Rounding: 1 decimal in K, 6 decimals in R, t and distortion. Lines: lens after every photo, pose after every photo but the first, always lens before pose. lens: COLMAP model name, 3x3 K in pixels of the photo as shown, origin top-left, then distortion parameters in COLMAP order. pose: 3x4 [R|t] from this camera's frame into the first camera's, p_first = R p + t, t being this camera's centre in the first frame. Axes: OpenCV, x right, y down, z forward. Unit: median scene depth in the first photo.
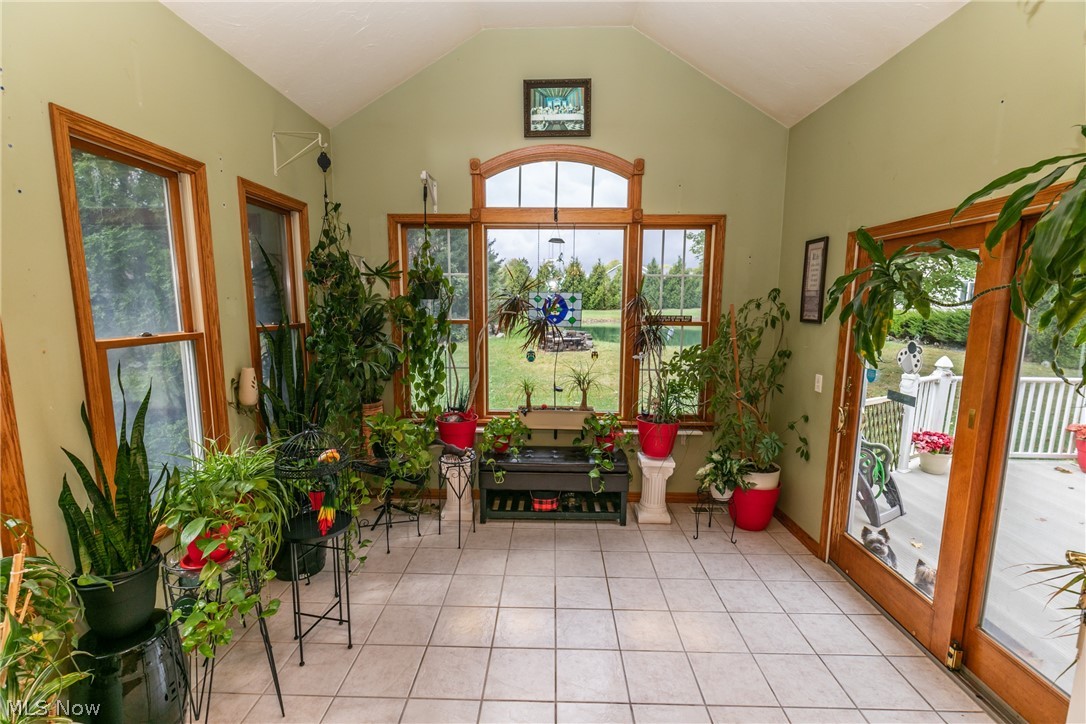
lens RADIAL K [[480.9, 0, 546.5], [0, 480.9, 369.2], [0, 0, 1]] dist [0.002321, 0.000459]
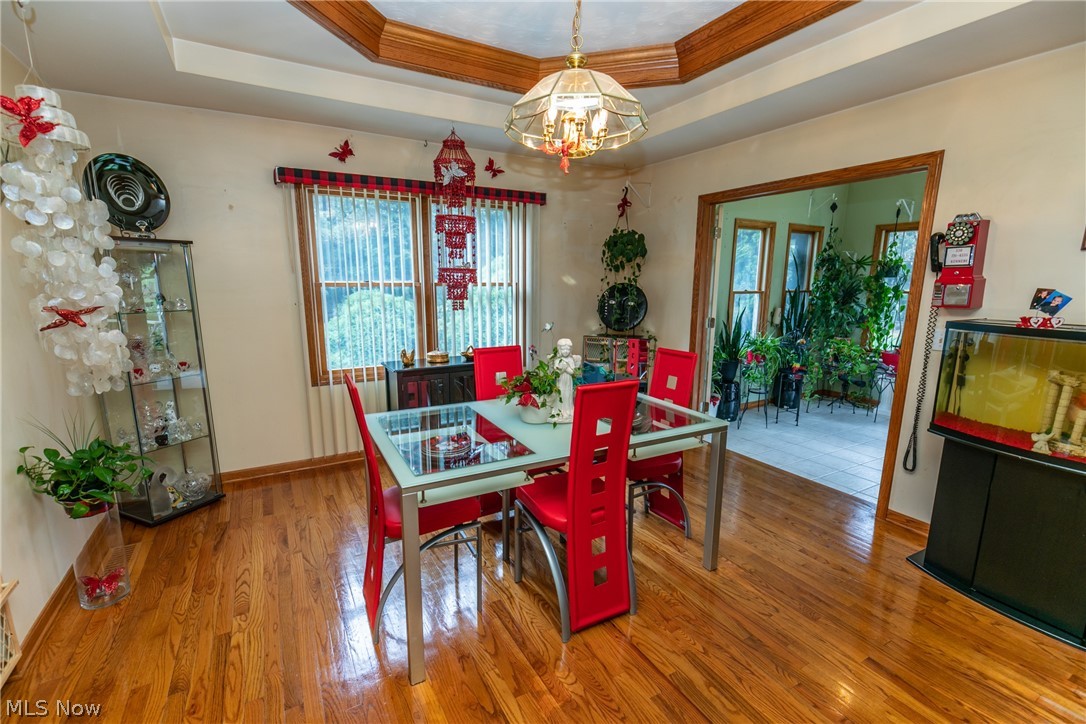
lens RADIAL K [[480.9, 0, 543.0], [0, 480.9, 368.5], [0, 0, 1]] dist [0.002321, 0.000459]
pose [[0.503085, 0.156937, -0.849868, 0.781689], [-0.127300, 0.986104, 0.106738, 0.175337], [0.854810, 0.054490, 0.516073, -1.088997]]
